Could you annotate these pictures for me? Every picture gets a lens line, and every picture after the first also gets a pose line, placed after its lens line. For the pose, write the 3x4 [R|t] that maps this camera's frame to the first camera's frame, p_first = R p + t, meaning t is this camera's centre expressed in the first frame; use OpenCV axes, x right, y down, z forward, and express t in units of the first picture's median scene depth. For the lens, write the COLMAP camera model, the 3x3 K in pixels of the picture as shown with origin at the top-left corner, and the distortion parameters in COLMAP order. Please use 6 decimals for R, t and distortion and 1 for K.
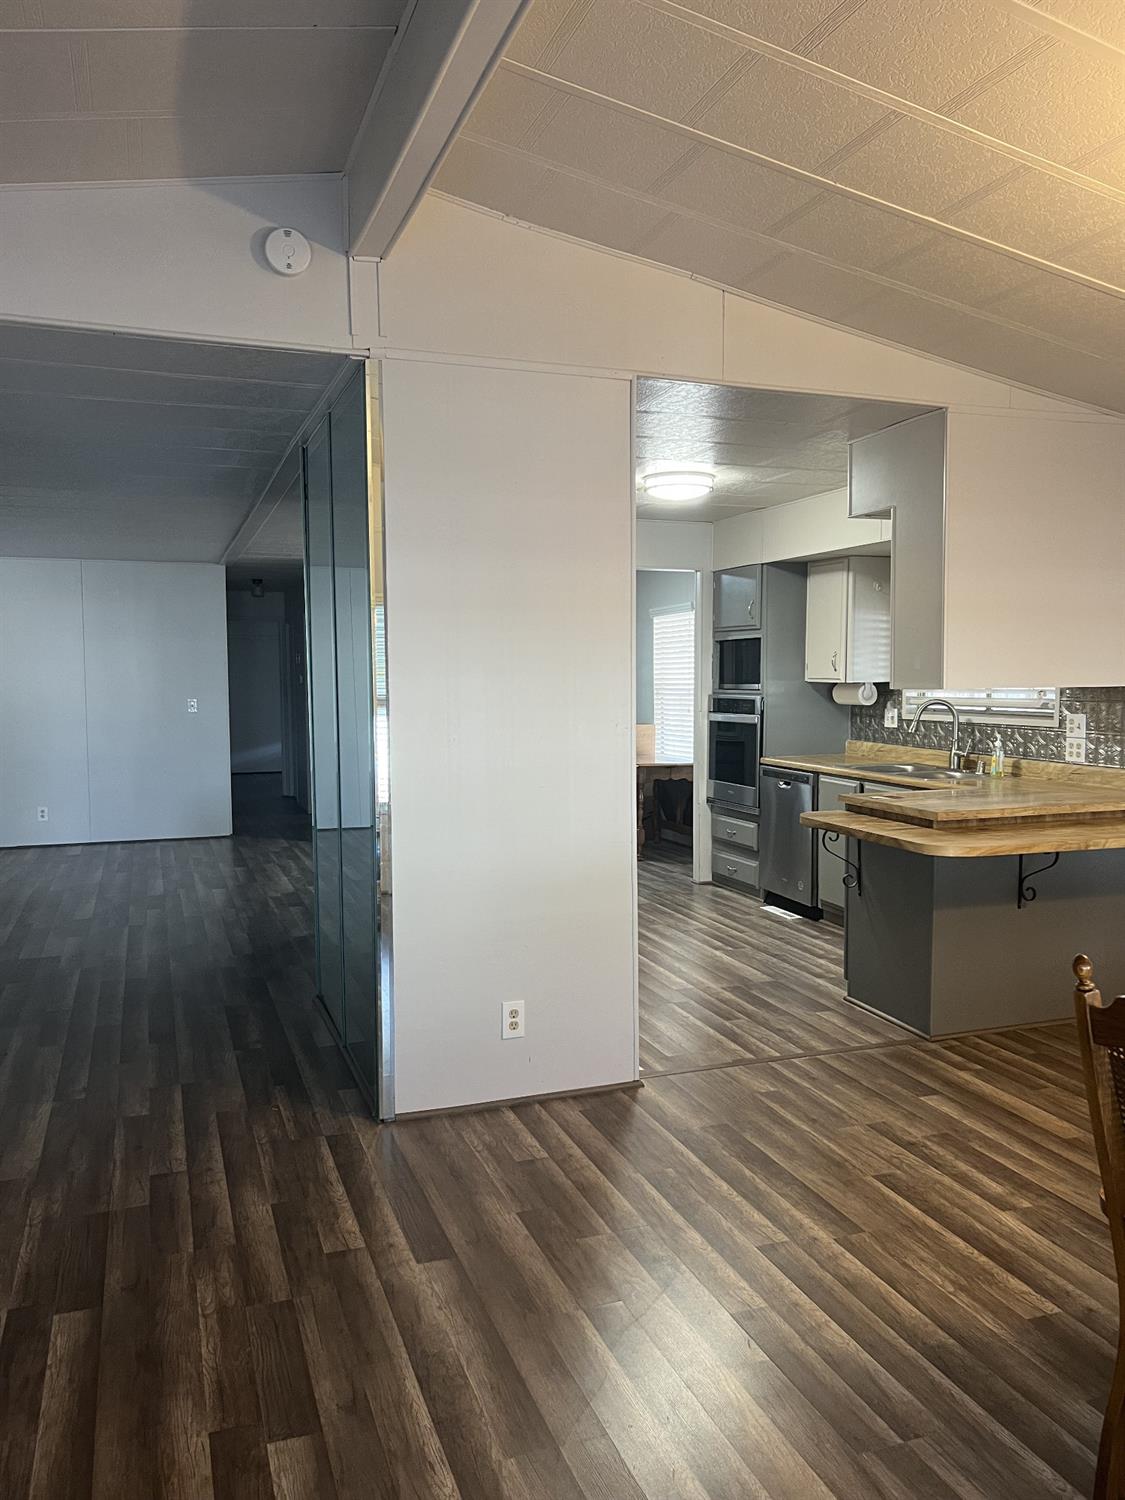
lens RADIAL K [[1140.7, 0, 555.7], [0, 1140.7, 753.1], [0, 0, 1]] dist [0.026261, 0.003860]
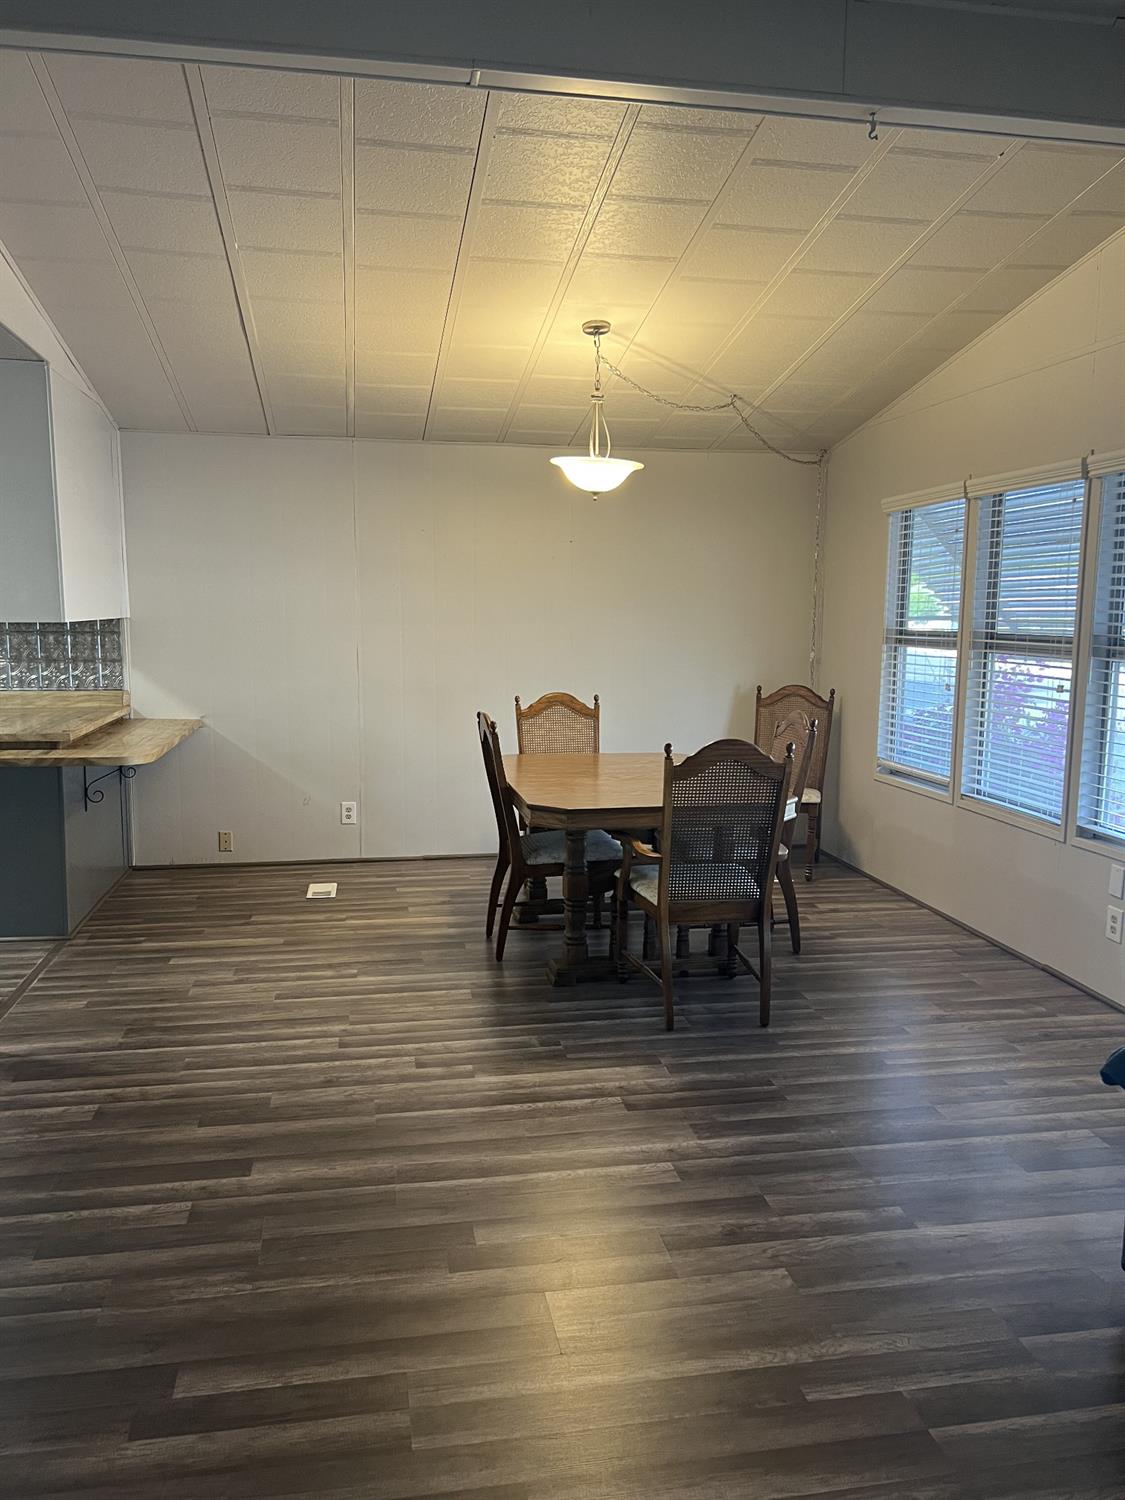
lens RADIAL K [[1140.7, 0, 556.7], [0, 1140.7, 750.2], [0, 0, 1]] dist [0.026261, 0.003860]
pose [[0.156011, -0.112049, 0.981379, -0.838823], [0.062697, 0.992665, 0.103370, -0.020802], [-0.985763, 0.045402, 0.161892, 0.433151]]
